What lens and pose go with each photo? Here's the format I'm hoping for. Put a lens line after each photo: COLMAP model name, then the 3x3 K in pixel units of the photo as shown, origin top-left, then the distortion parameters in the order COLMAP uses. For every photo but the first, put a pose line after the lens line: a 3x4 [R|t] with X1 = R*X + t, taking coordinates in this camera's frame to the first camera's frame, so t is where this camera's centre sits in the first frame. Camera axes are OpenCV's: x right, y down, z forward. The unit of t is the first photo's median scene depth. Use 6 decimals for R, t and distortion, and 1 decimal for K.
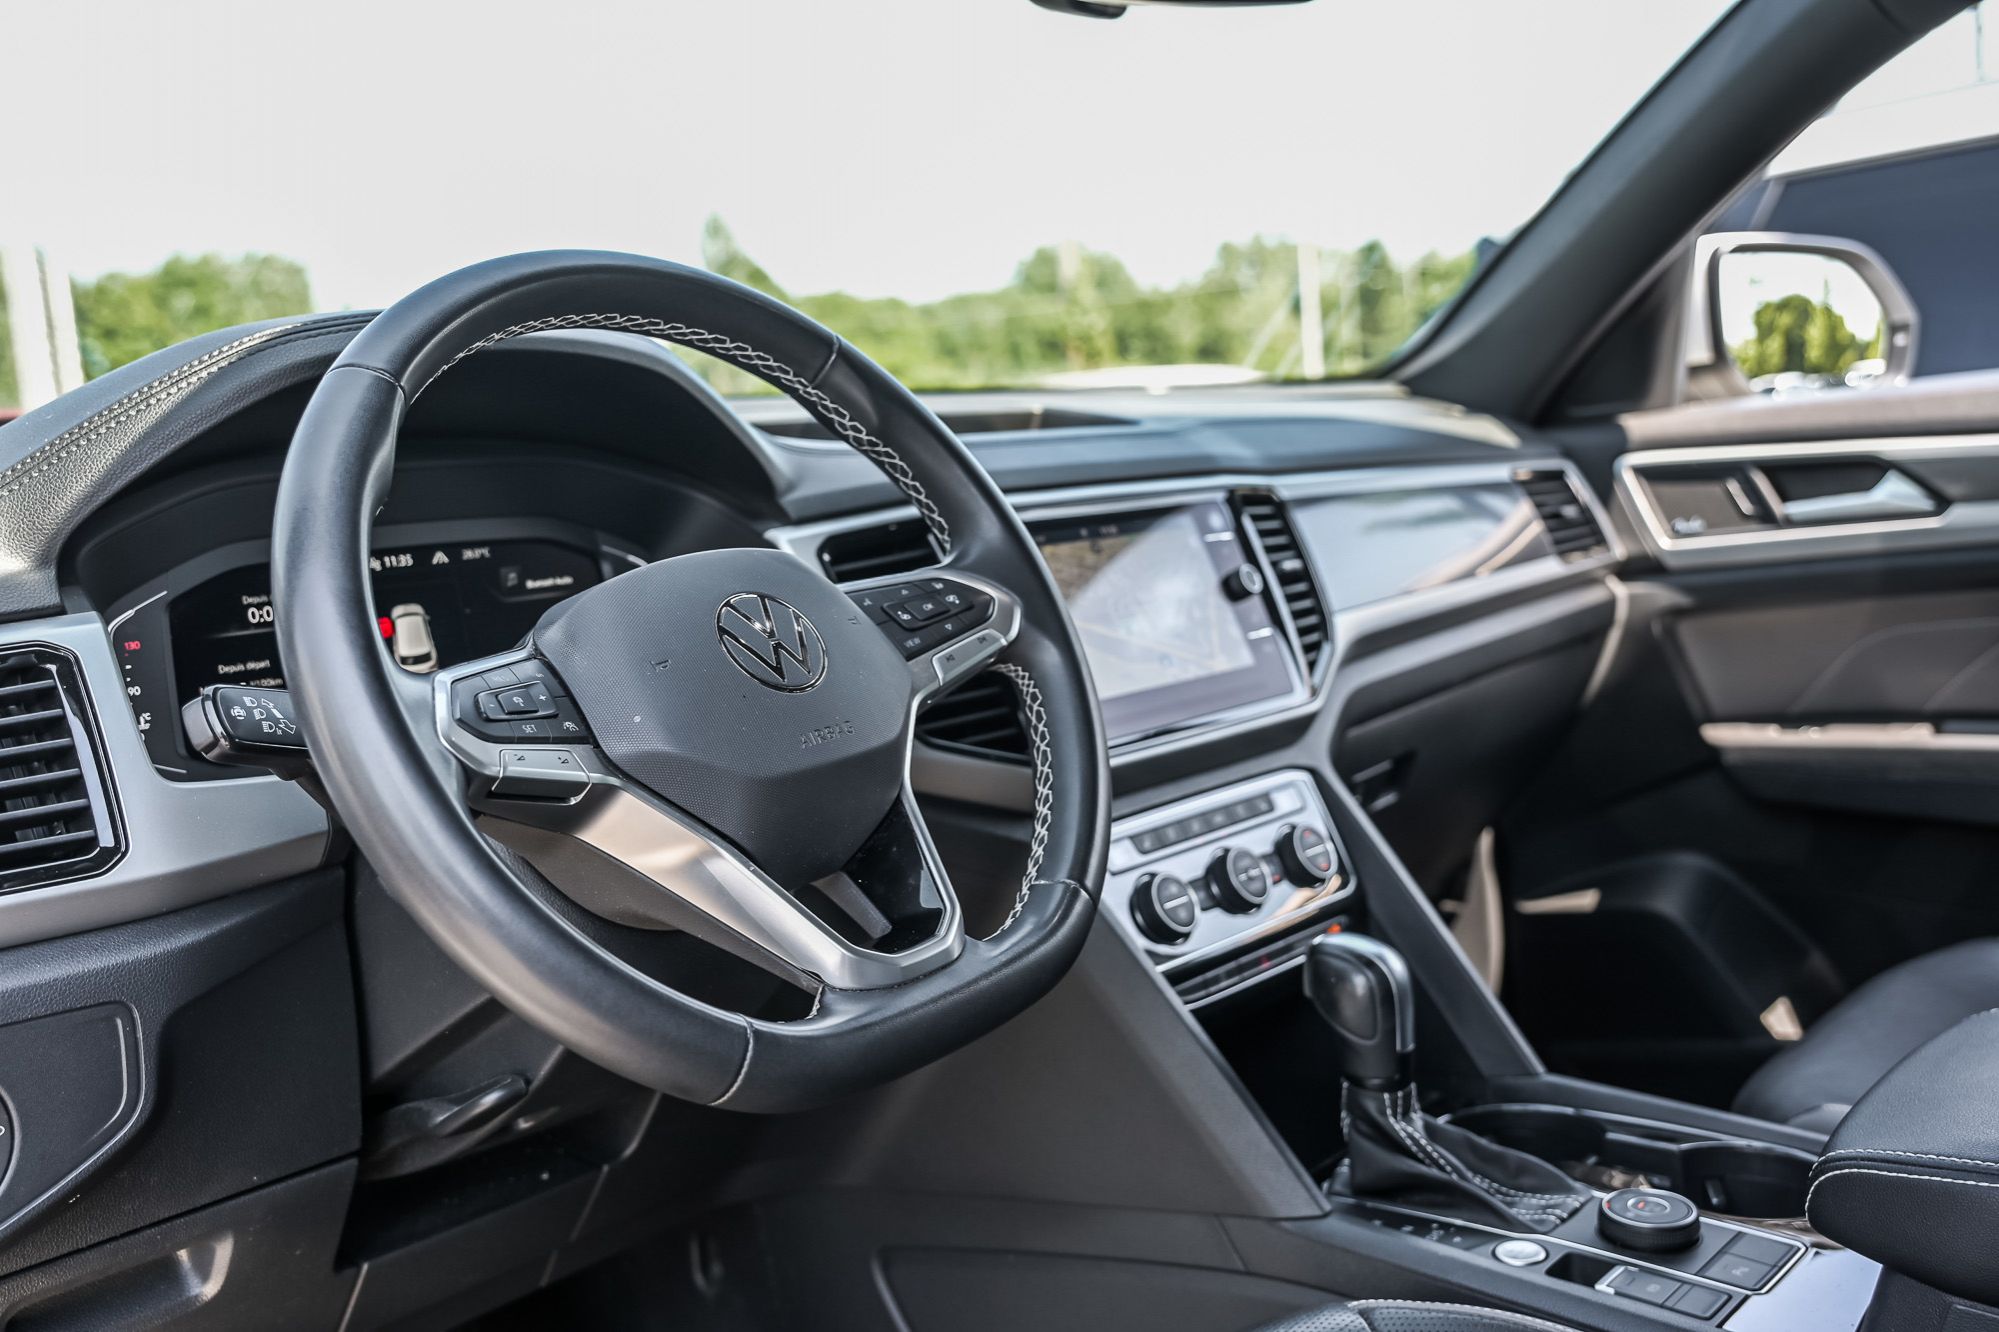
lens RADIAL K [[1838.1, 0, 1018.9], [0, 1838.1, 589.9], [0, 0, 1]] dist [0.027544, 0.000000]
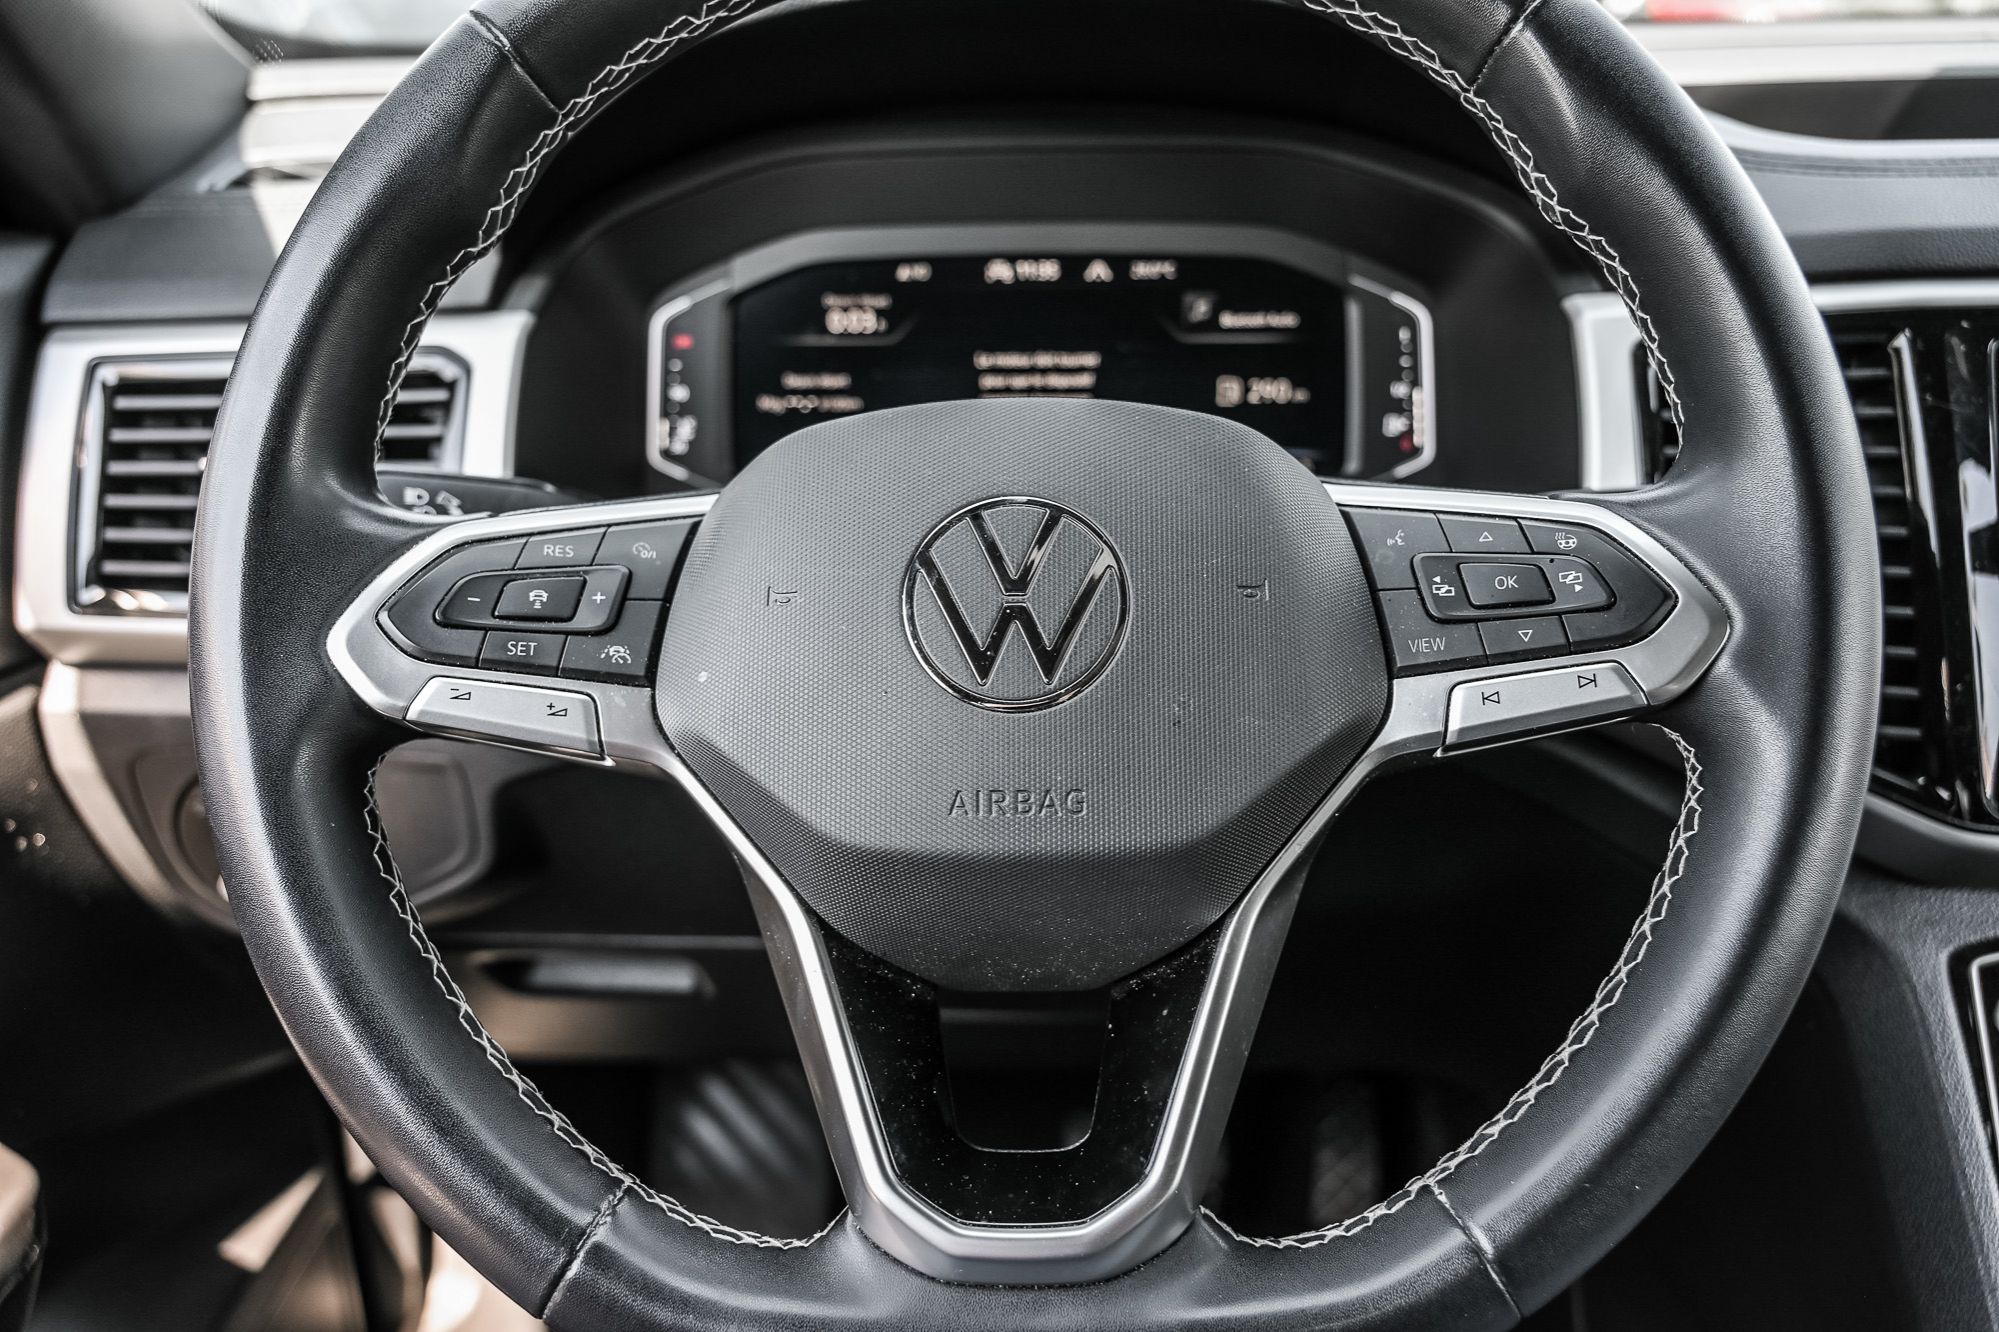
lens RADIAL K [[1472.3, 0, 1010.0], [0, 1472.3, 709.5], [0, 0, 1]] dist [0.031312, -0.005992]
pose [[0.624699, 0.364524, -0.690560, 0.146978], [-0.094510, 0.913147, 0.396524, -0.089587], [0.775125, -0.182443, 0.604894, 0.568591]]
